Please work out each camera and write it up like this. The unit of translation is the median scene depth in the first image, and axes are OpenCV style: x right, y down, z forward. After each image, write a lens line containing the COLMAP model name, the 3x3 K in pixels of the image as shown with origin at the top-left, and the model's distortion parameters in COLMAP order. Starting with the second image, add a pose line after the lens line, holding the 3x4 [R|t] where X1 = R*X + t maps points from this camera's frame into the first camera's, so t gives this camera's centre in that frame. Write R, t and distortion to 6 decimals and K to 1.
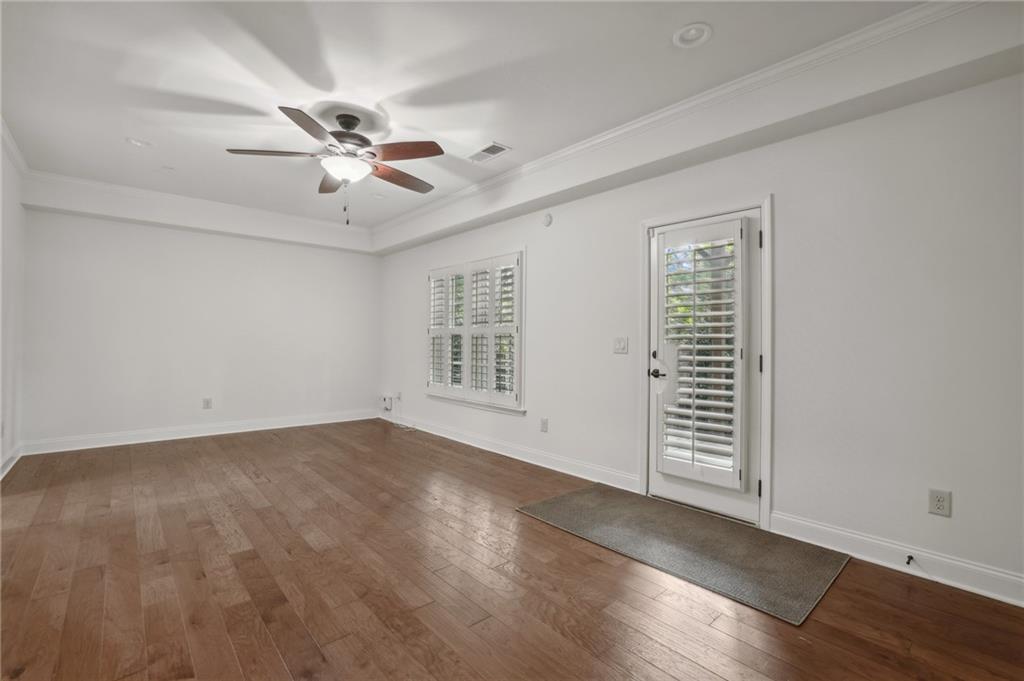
lens RADIAL K [[454.8, 0, 512.0], [0, 454.8, 340.5], [0, 0, 1]] dist [0.000007, -0.000018]
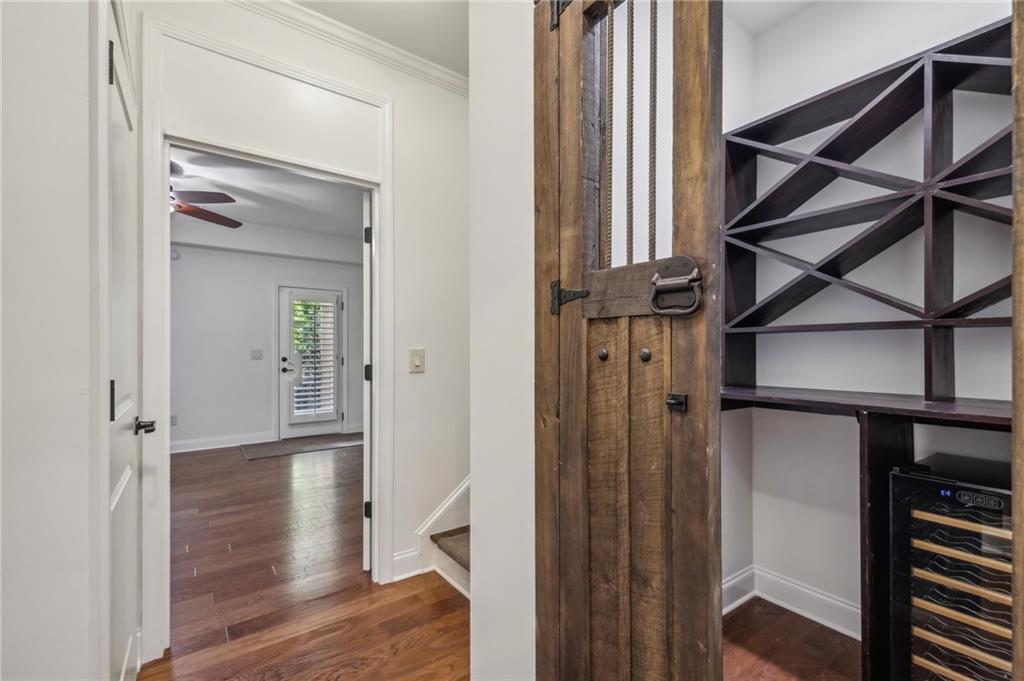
lens RADIAL K [[436.5, 0, 512.0], [0, 436.5, 340.5], [0, 0, 1]] dist [-0.000027, -0.000008]
pose [[0.089308, 0.018578, 0.995831, -1.309128], [-0.002006, 0.999827, -0.018473, -0.012639], [-0.996002, -0.000348, 0.089330, -0.033019]]
